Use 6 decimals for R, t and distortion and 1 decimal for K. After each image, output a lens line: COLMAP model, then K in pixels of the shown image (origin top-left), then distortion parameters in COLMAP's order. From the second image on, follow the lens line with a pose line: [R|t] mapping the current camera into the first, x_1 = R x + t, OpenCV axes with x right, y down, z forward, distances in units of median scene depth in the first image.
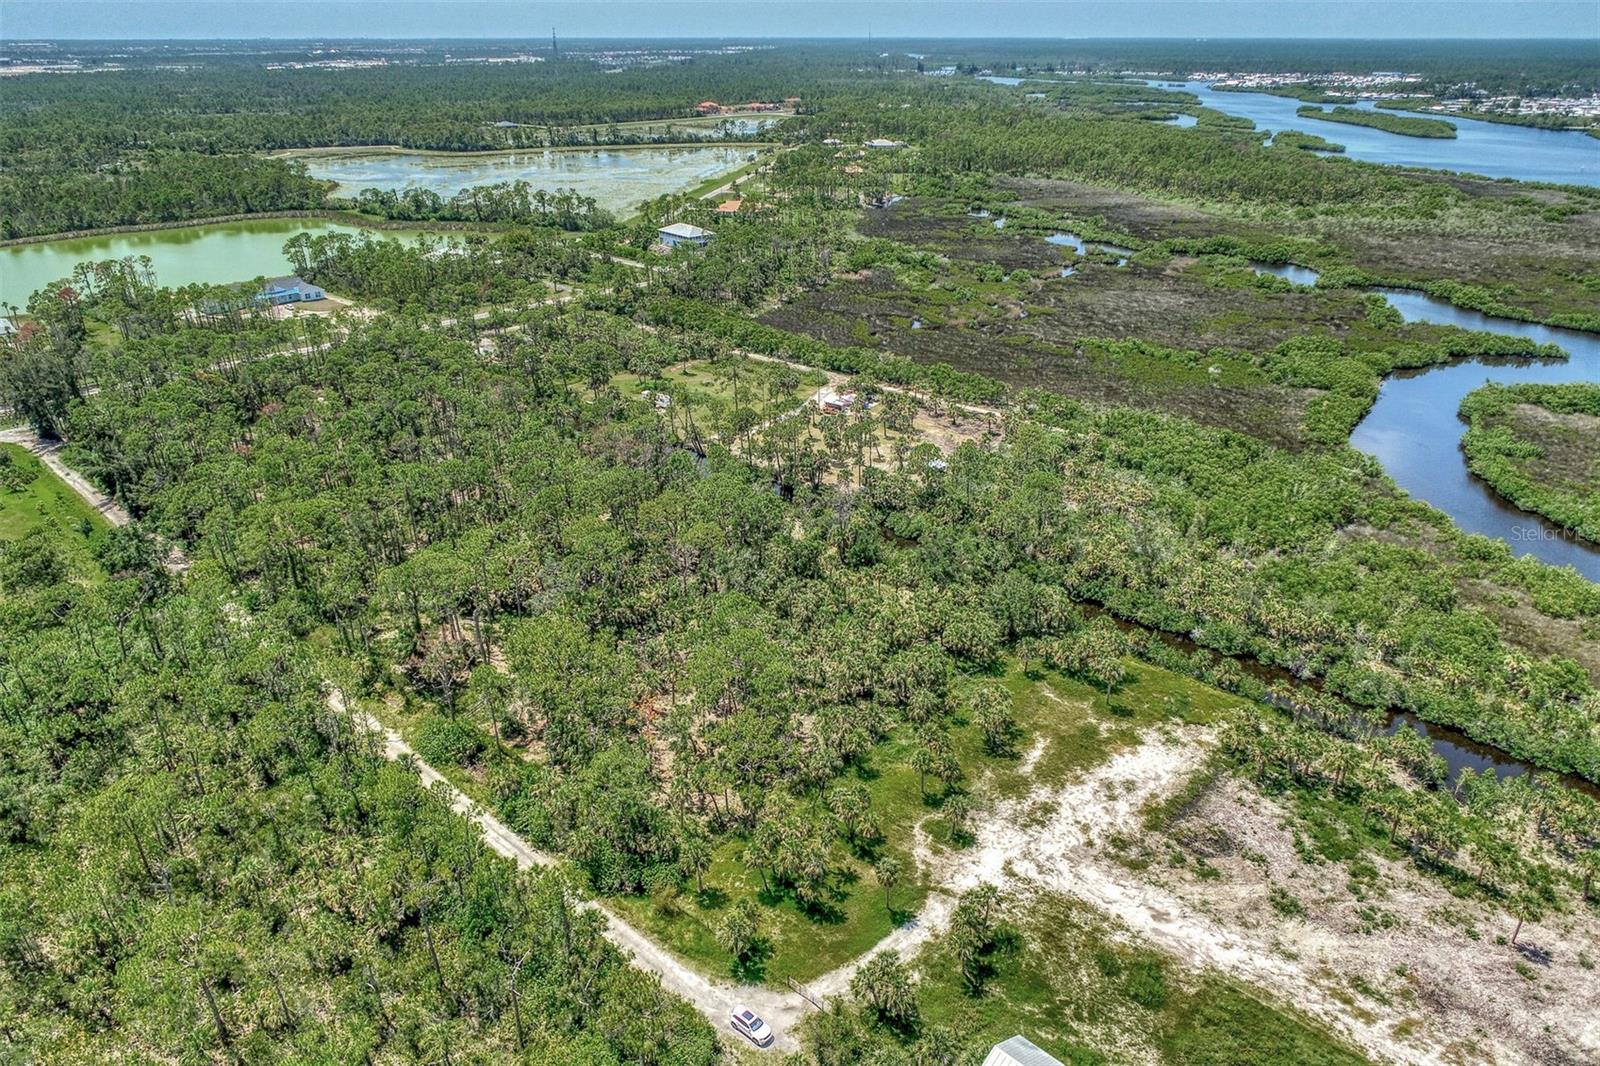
lens RADIAL K [[1088.1, 0, 799.4], [0, 1088.1, 534.3], [0, 0, 1]] dist [-0.014635, 0.005952]
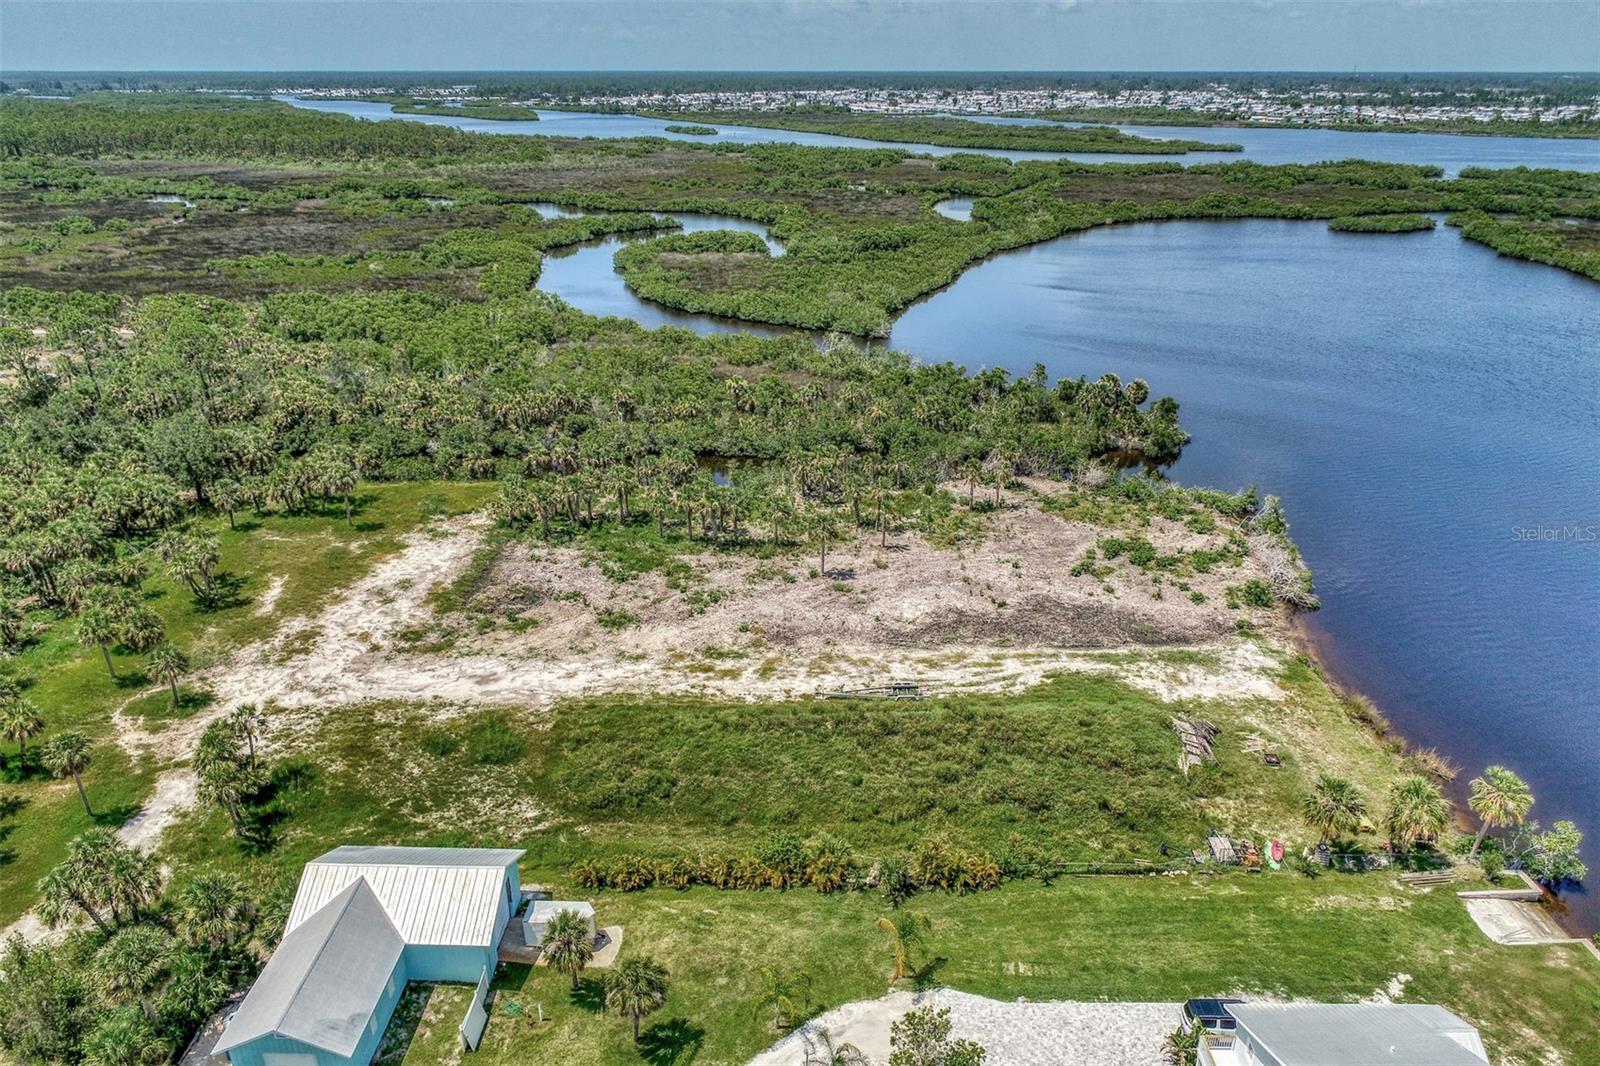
lens RADIAL K [[1088.1, 0, 801.5], [0, 1088.1, 533.6], [0, 0, 1]] dist [-0.014635, 0.005952]
pose [[0.735536, -0.261630, 0.624929, 0.030794], [0.281389, 0.957074, 0.069492, 0.230919], [-0.616285, 0.124735, 0.777582, 0.203090]]
